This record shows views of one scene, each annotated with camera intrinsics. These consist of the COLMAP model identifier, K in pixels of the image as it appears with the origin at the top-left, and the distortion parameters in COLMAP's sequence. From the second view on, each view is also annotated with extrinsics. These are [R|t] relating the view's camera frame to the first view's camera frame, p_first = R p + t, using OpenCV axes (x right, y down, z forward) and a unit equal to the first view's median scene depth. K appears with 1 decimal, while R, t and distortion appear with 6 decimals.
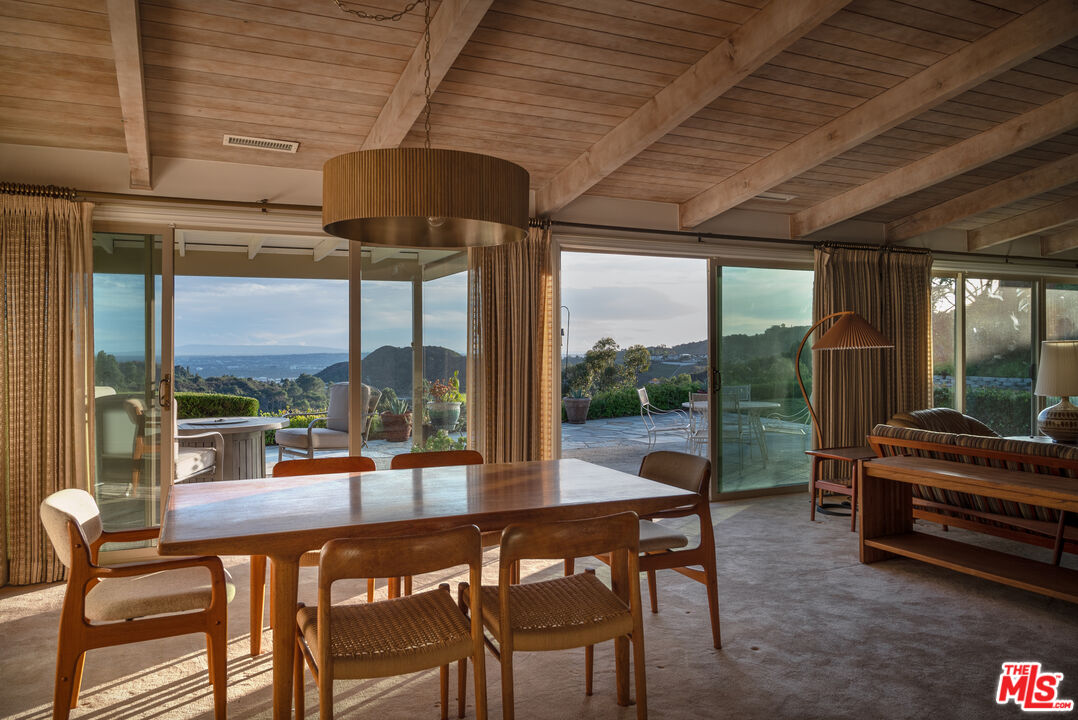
lens RADIAL K [[775.7, 0, 539.0], [0, 775.7, 360.0], [0, 0, 1]] dist [-0.012911, -0.001165]
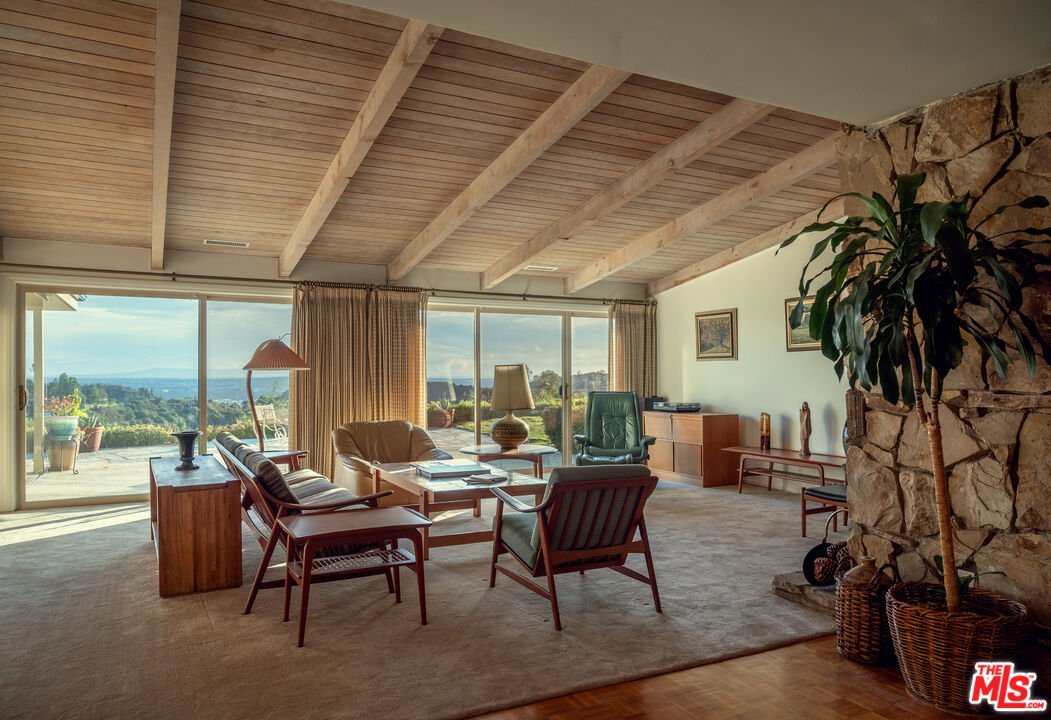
lens RADIAL K [[710.4, 0, 525.5], [0, 710.4, 360.0], [0, 0, 1]] dist [-0.005133, -0.001069]
pose [[0.998958, 0.006871, 0.045116, 0.656320], [-0.005291, 0.999372, -0.035044, 0.007670], [-0.045328, 0.034769, 0.998367, -0.124142]]
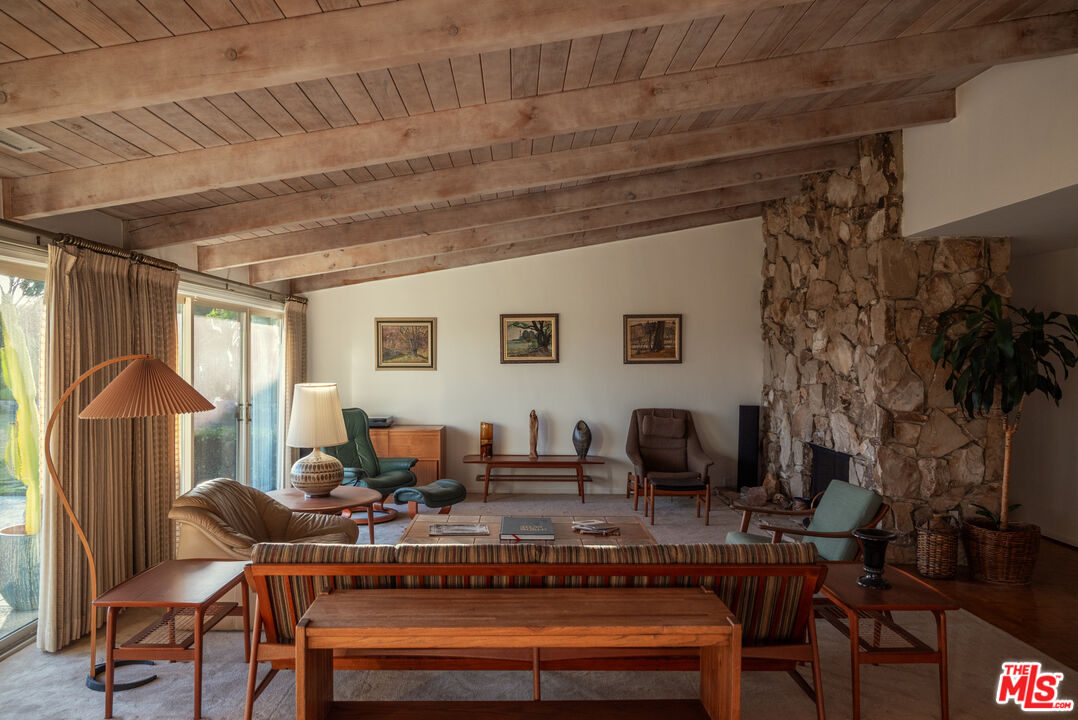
lens RADIAL K [[748.0, 0, 517.6], [0, 748.0, 358.5], [0, 0, 1]] dist [-0.003842, 0.000608]
pose [[0.422032, 0.002468, 0.906578, -0.015599], [0.011628, 0.999899, -0.008135, -0.045054], [-0.906506, 0.013975, 0.421961, 0.417329]]
